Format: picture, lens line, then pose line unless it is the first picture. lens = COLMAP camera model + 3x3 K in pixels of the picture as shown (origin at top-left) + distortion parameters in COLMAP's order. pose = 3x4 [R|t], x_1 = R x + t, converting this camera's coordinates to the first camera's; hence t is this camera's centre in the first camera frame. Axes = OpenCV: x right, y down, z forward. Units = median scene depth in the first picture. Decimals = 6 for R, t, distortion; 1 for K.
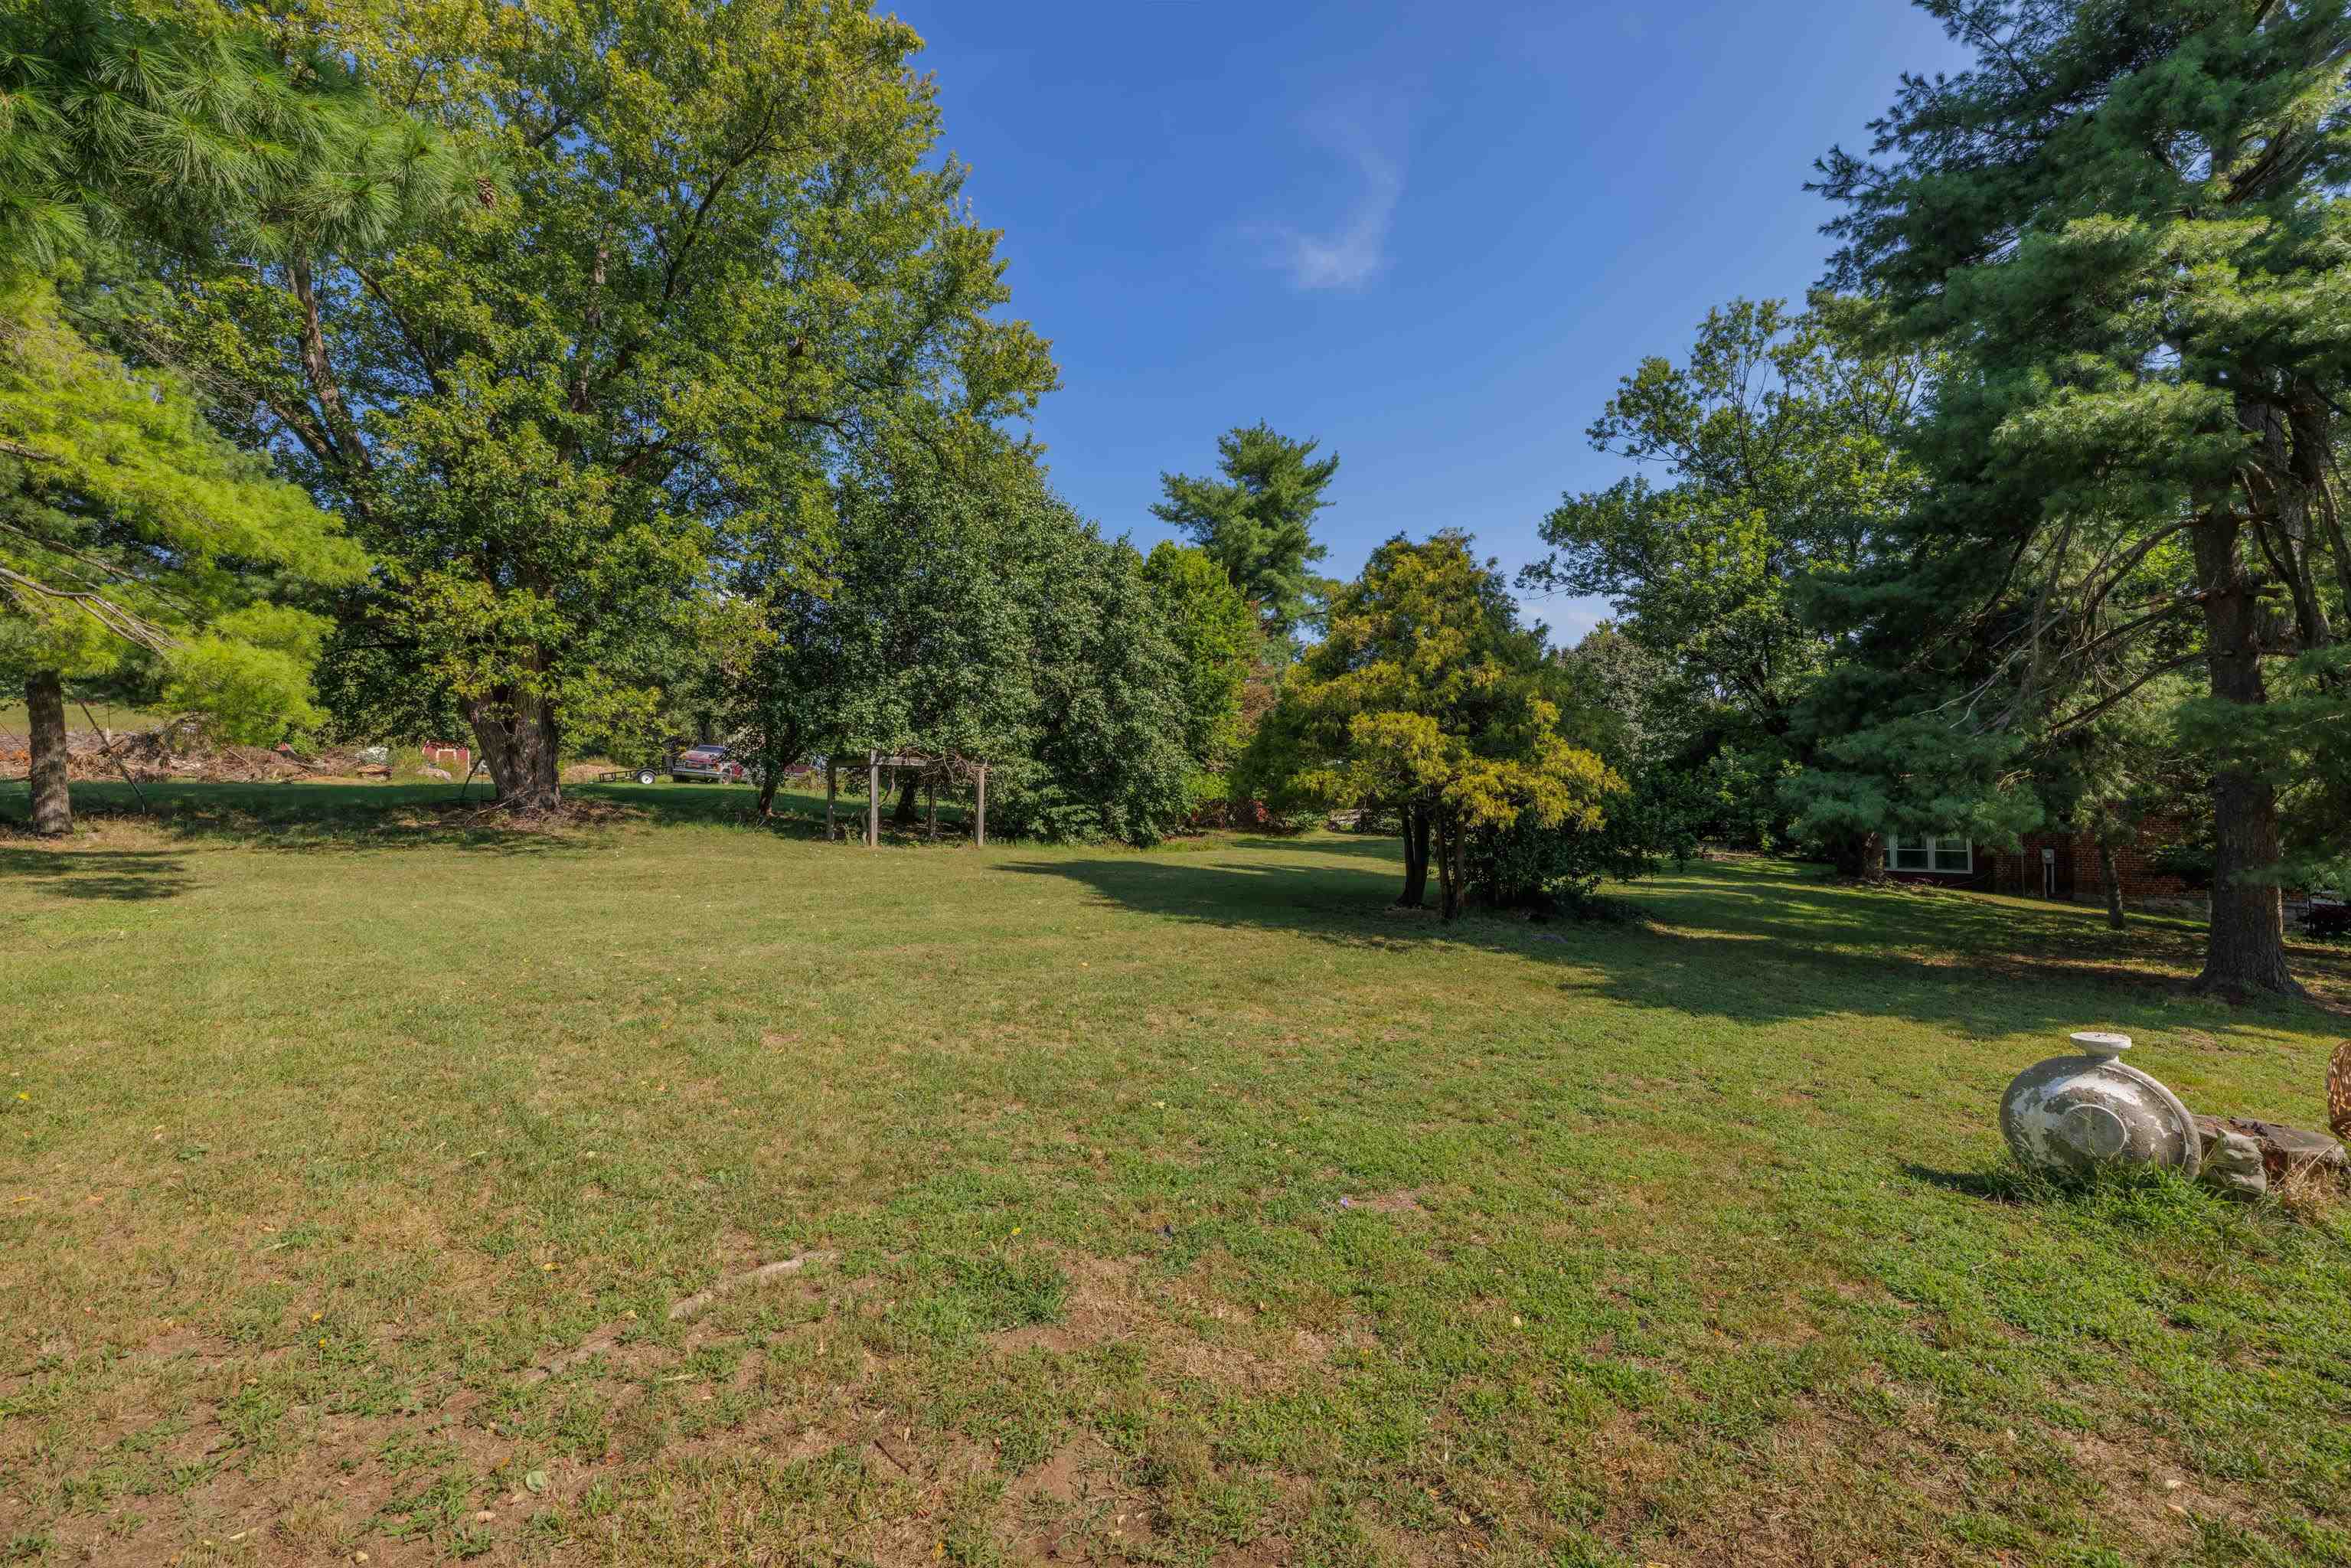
lens RADIAL K [[1009.7, 0, 1178.0], [0, 1009.7, 787.4], [0, 0, 1]] dist [0.008583, 0.000115]
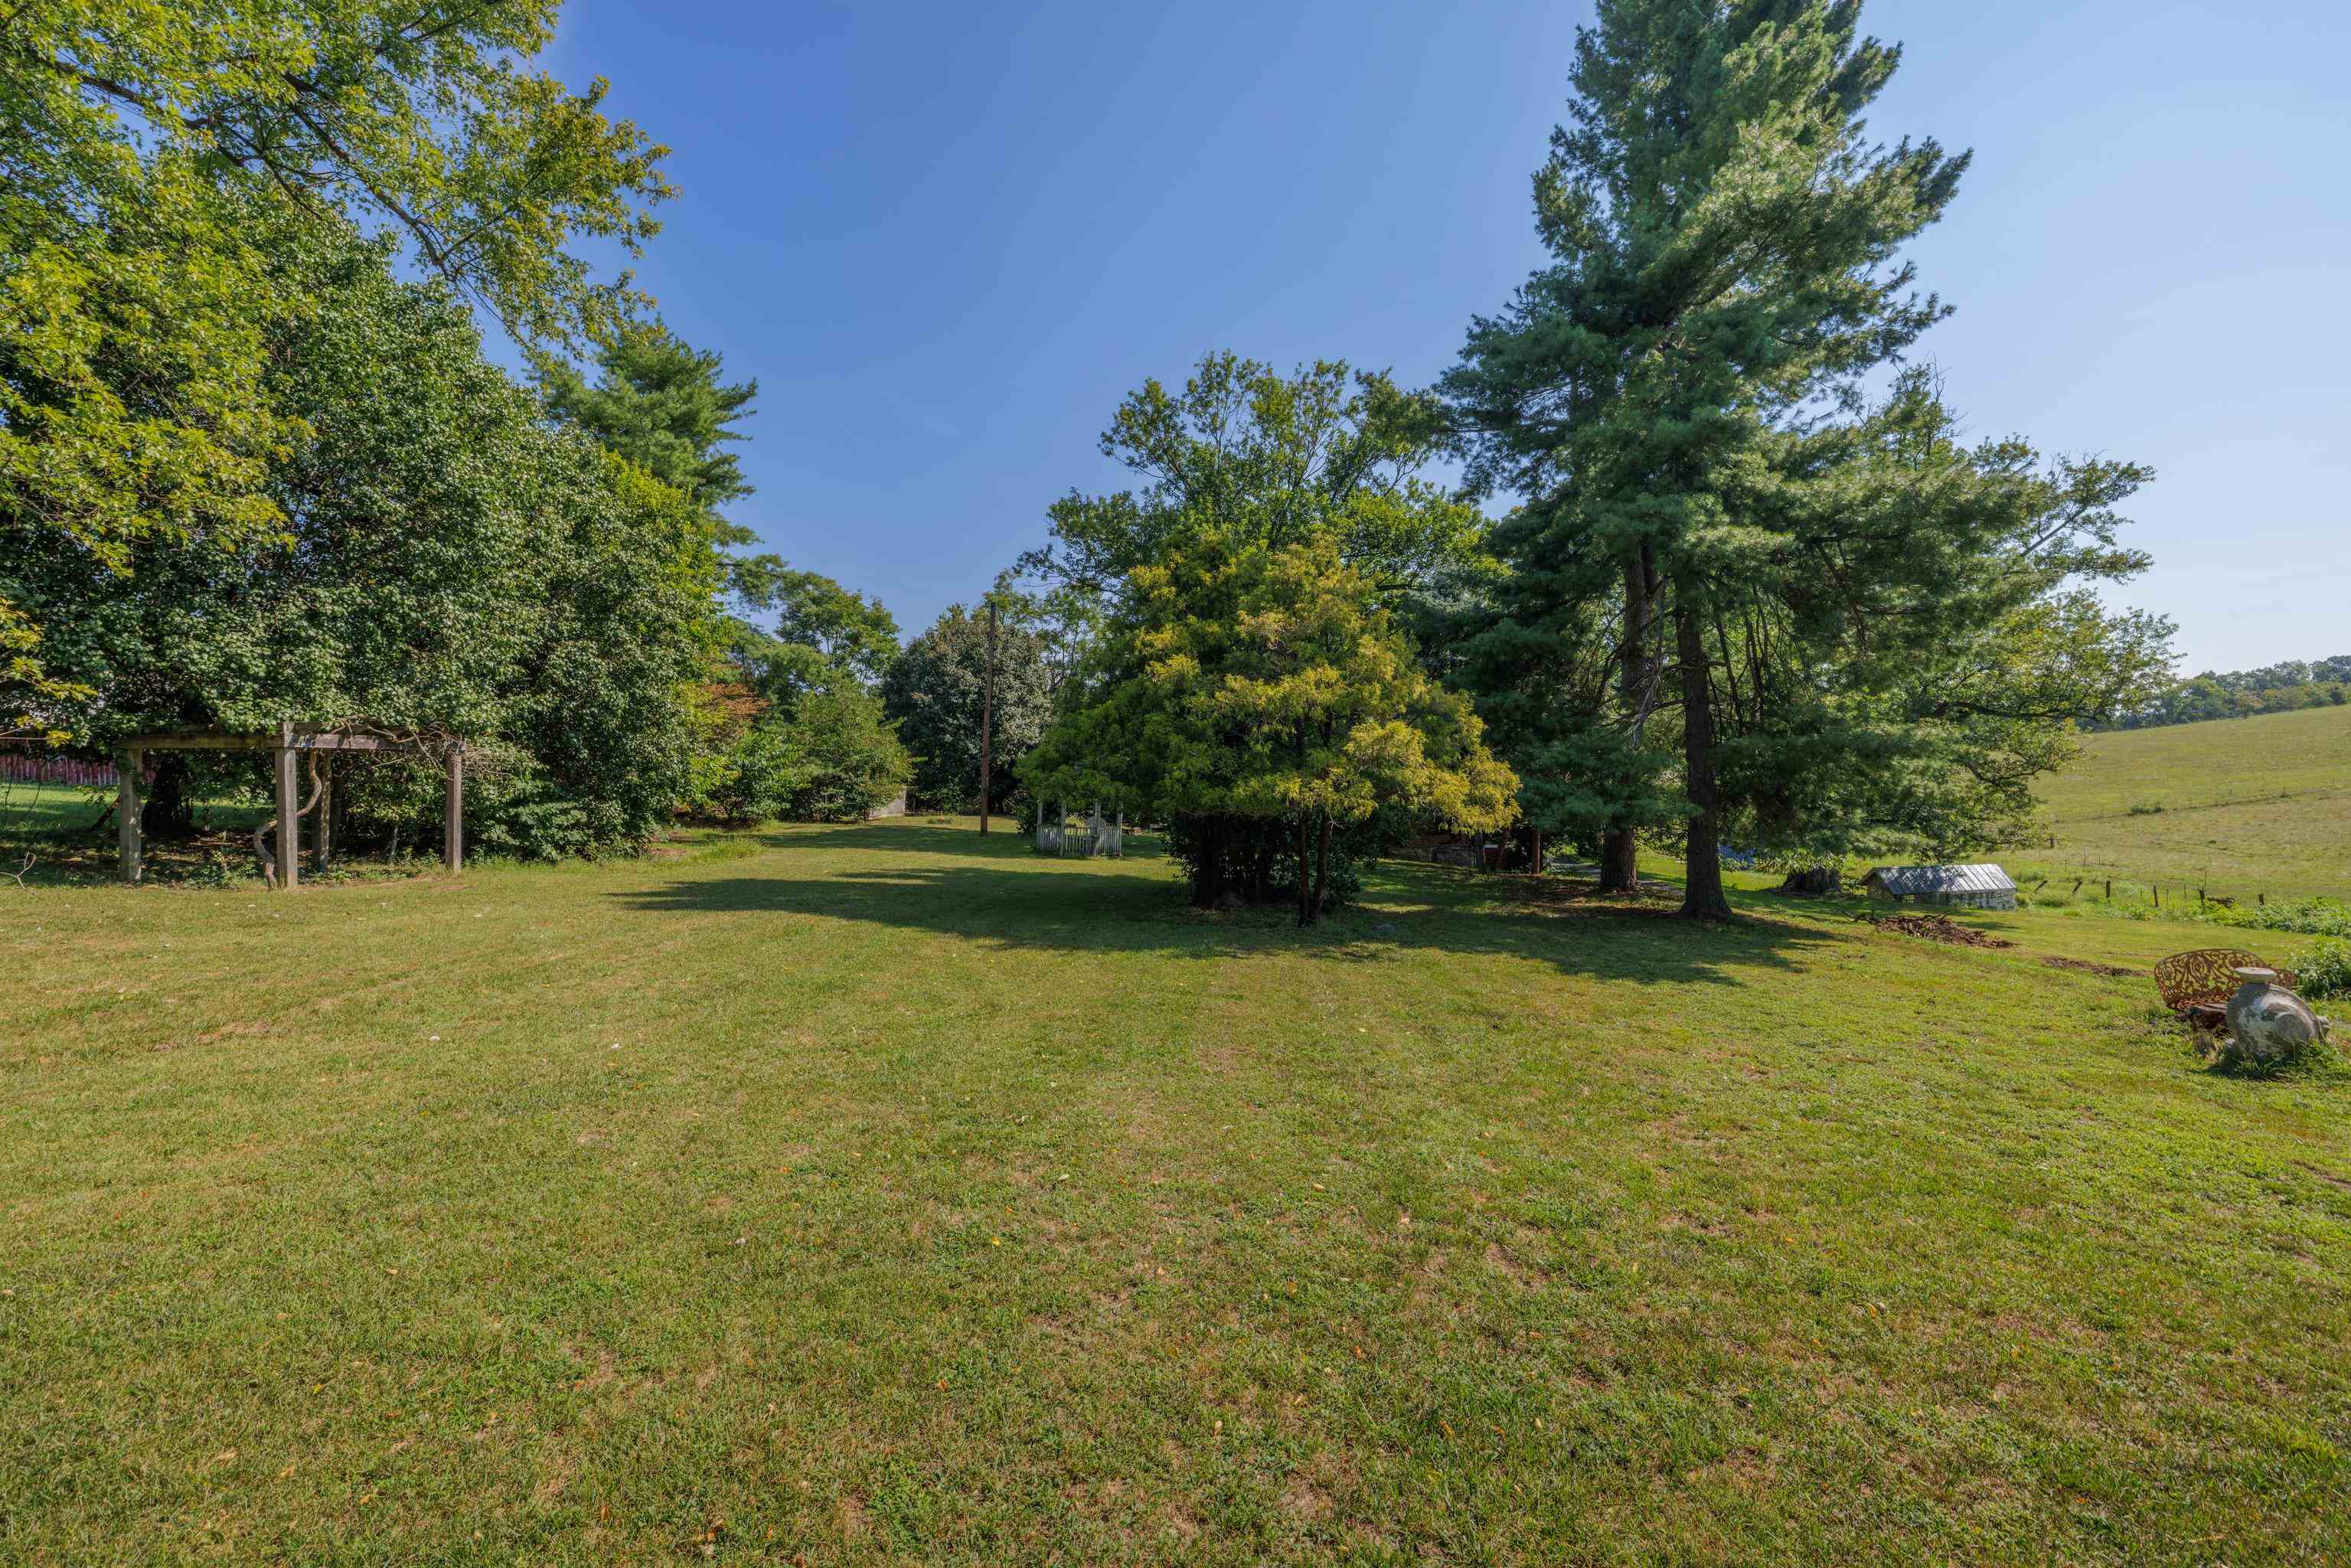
lens RADIAL K [[1009.7, 0, 1176.5], [0, 1009.7, 779.2], [0, 0, 1]] dist [0.008583, 0.000115]
pose [[0.726985, -0.008724, 0.686598, -0.275026], [-0.005761, 0.999807, 0.018803, -0.014930], [-0.686629, -0.017625, 0.726794, 0.187044]]
